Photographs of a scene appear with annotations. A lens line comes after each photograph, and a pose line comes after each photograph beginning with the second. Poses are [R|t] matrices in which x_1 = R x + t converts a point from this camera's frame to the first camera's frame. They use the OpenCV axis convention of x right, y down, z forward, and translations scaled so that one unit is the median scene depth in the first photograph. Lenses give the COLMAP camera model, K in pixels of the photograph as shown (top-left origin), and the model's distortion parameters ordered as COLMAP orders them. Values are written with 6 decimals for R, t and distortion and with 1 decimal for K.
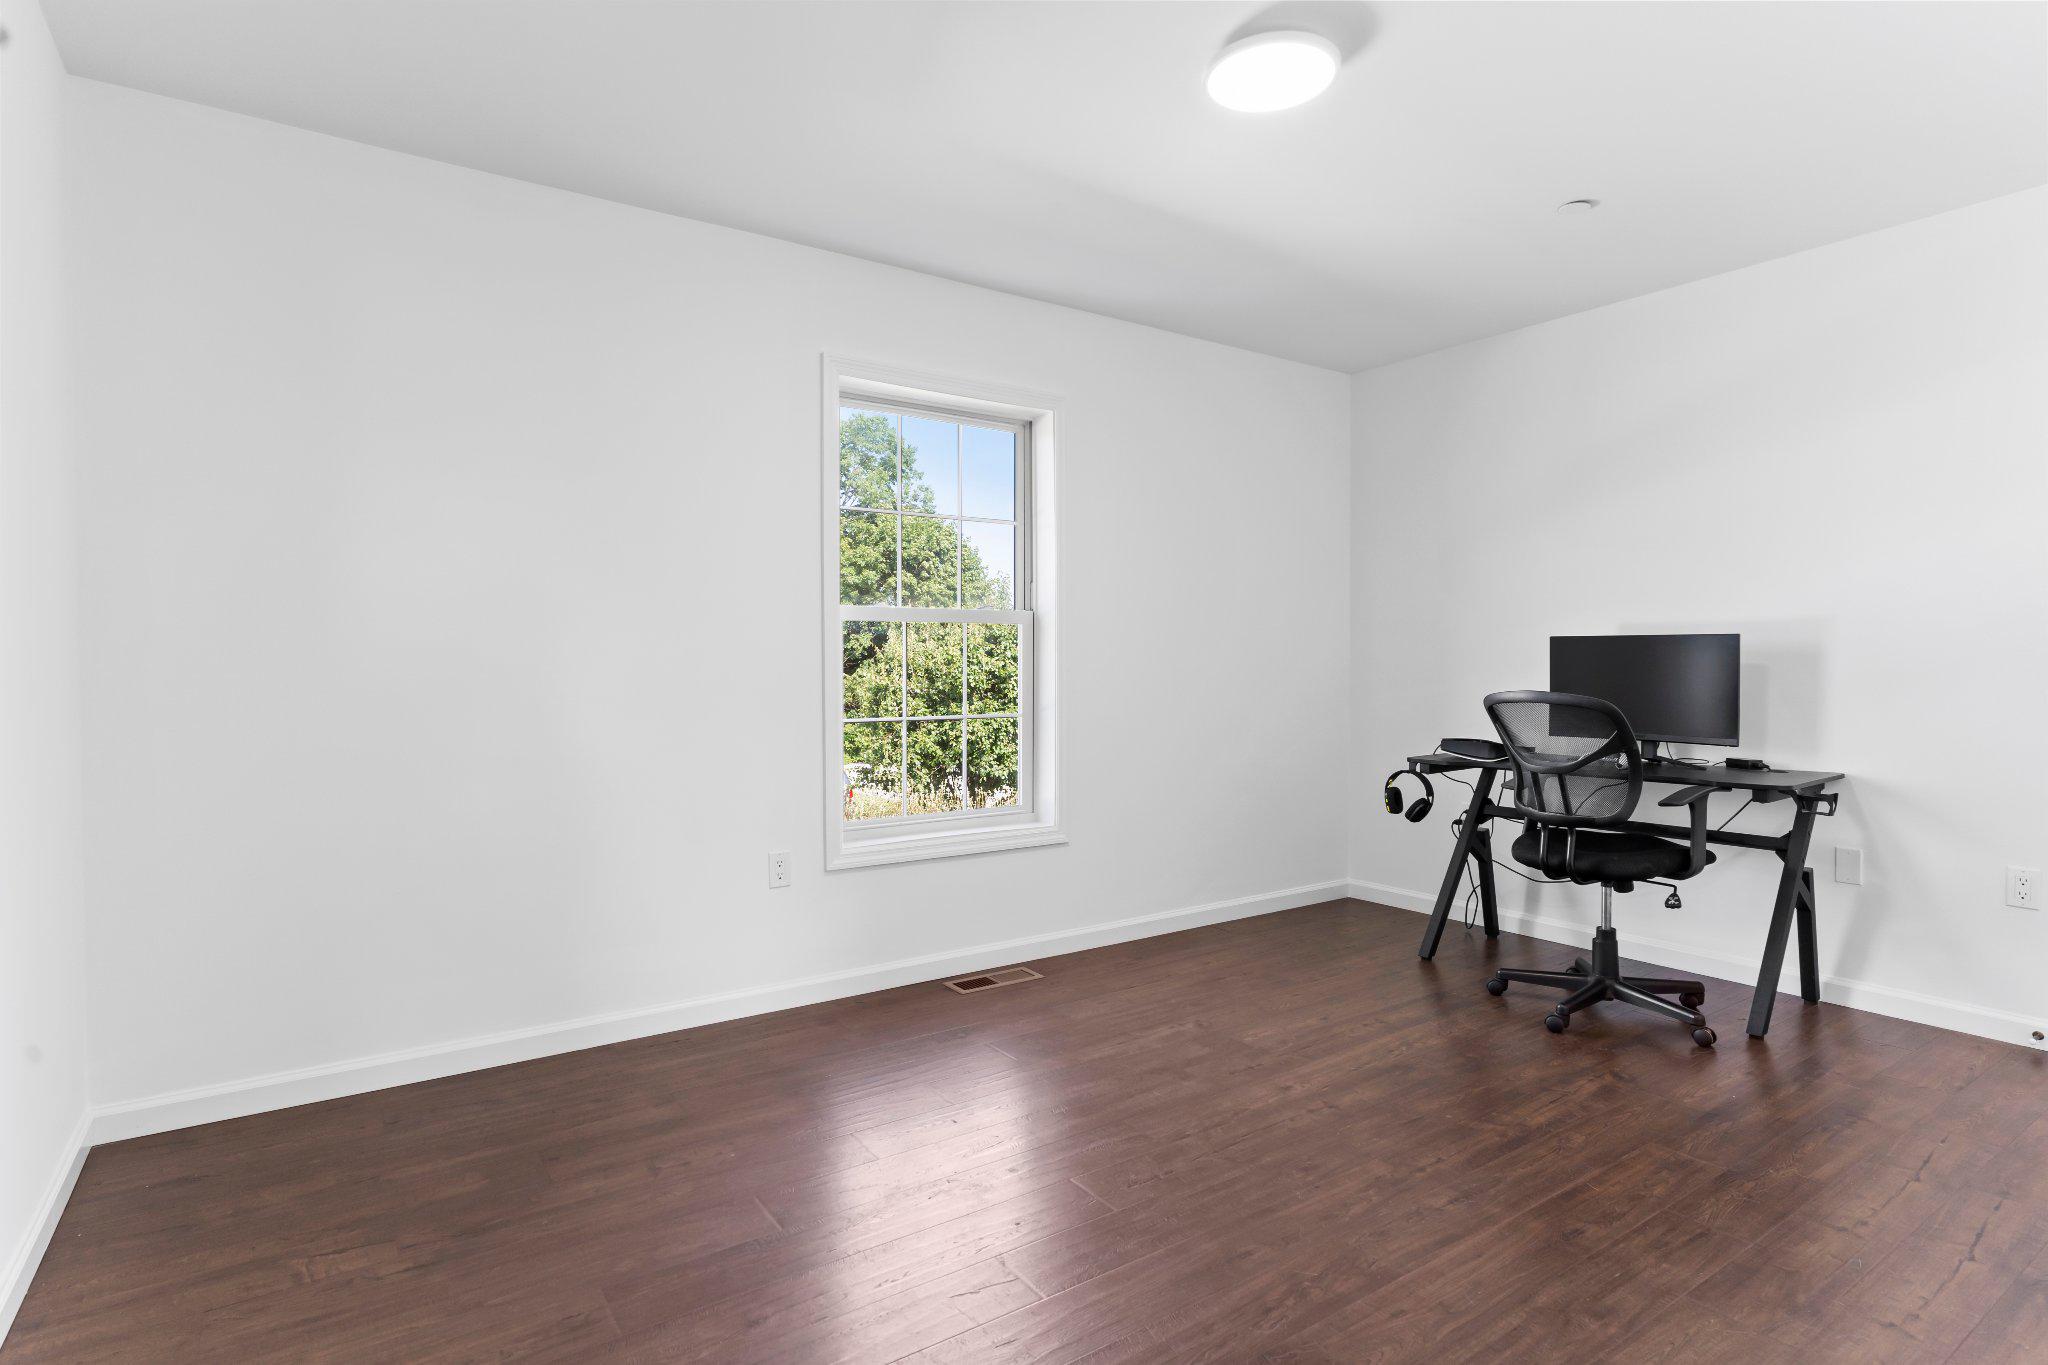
lens RADIAL K [[1056.8, 0, 1024.0], [0, 1056.8, 682.5], [0, 0, 1]] dist [-0.001864, 0.000226]
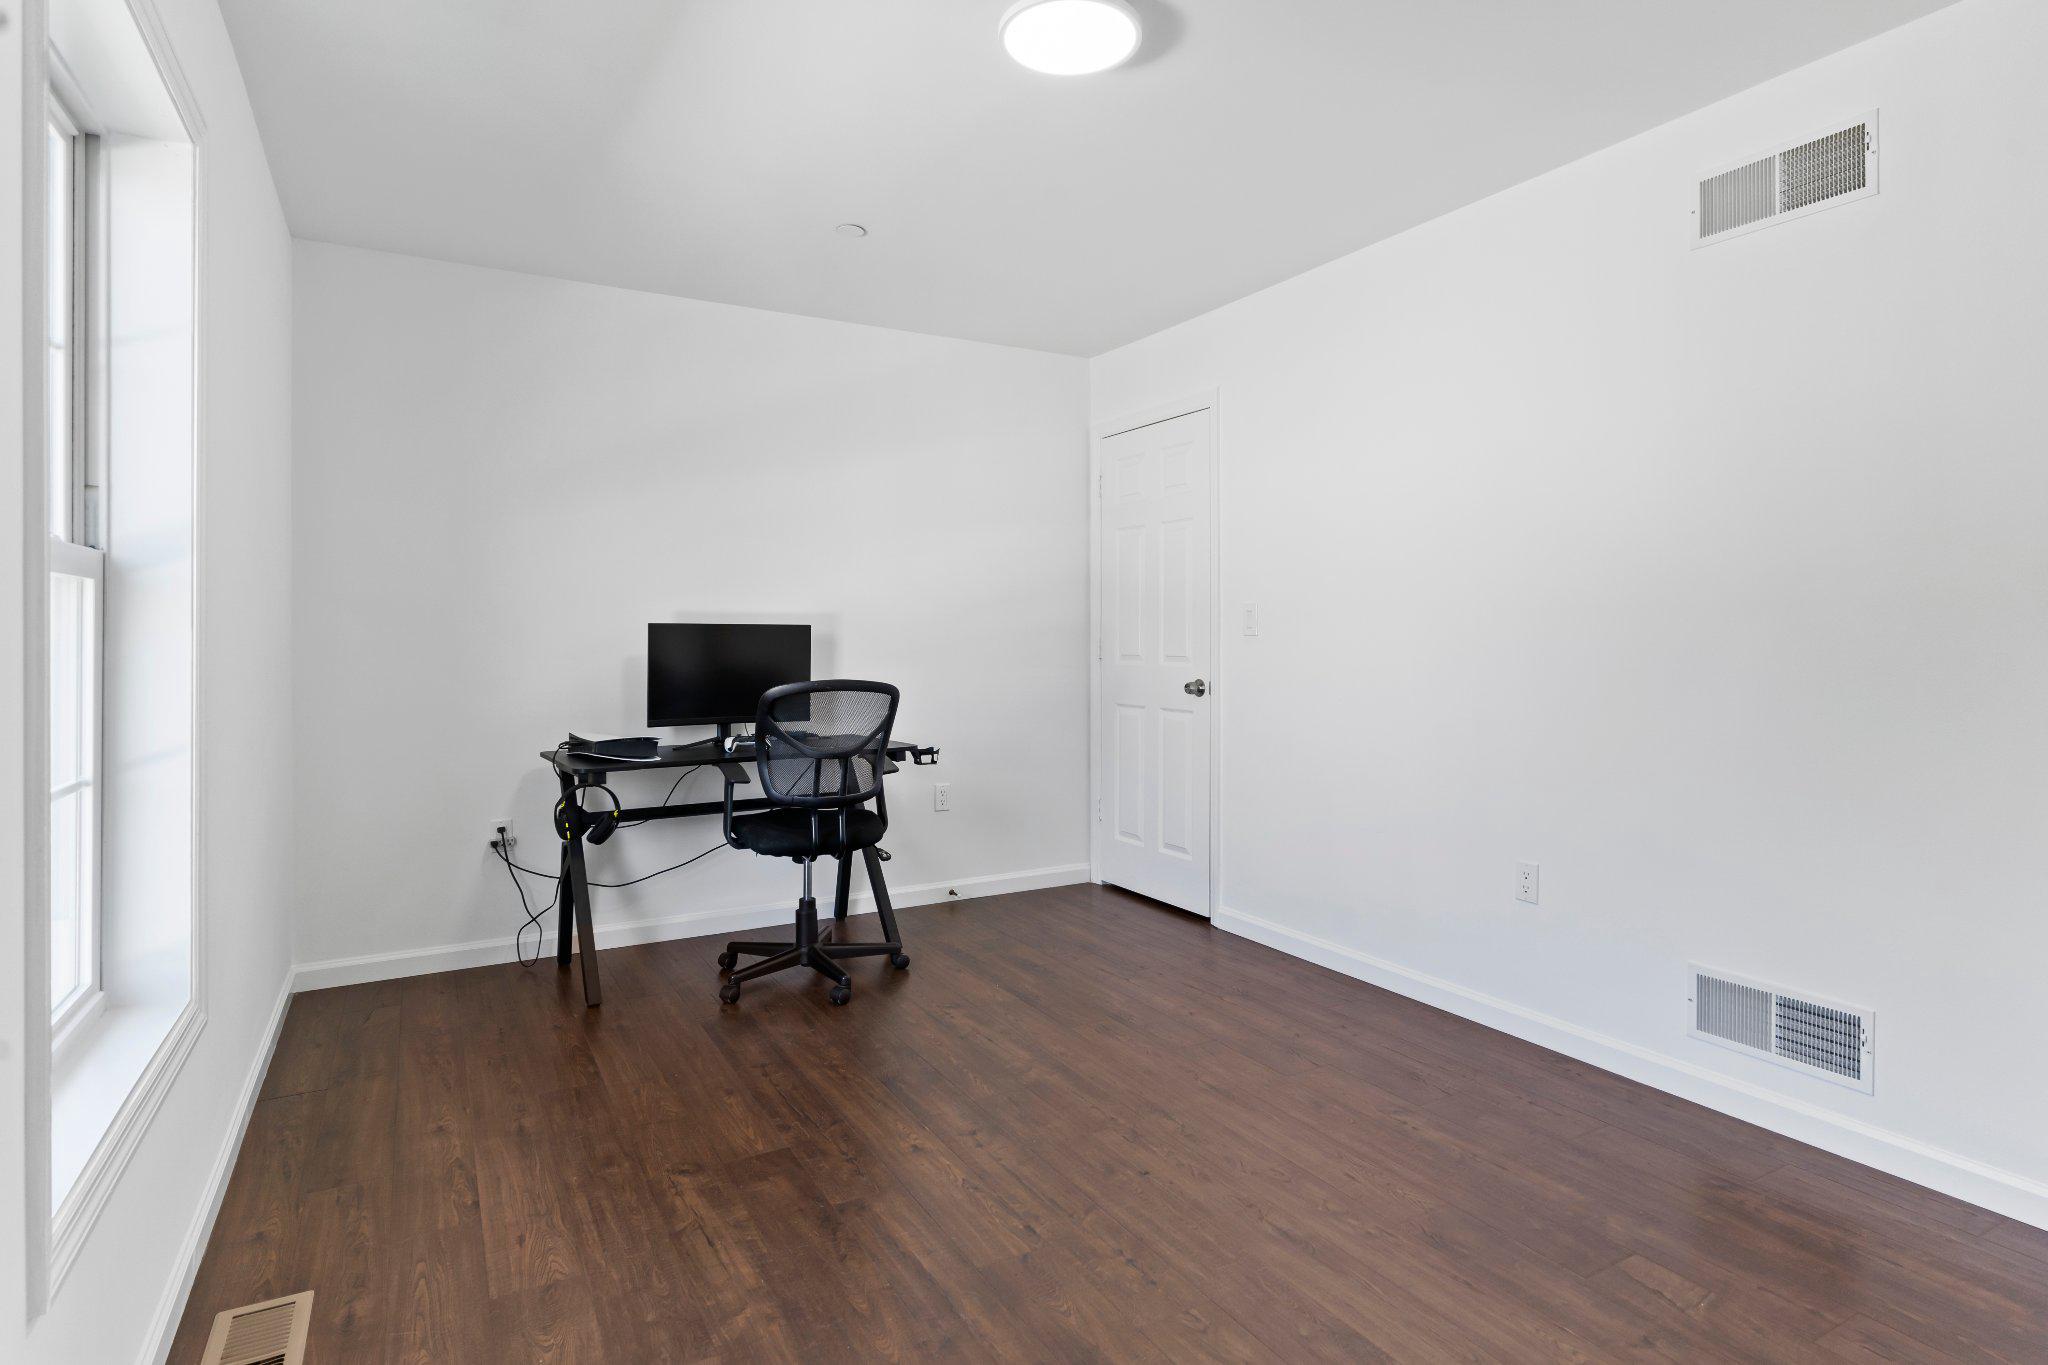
lens RADIAL K [[1058.5, 0, 1021.1], [0, 1058.5, 629.9], [0, 0, 1]] dist [-0.002786, -0.000711]
pose [[0.084853, 0.008540, 0.996357, -0.522171], [0.020841, 0.999729, -0.010344, -0.024850], [-0.996176, 0.021643, 0.084652, 0.713904]]
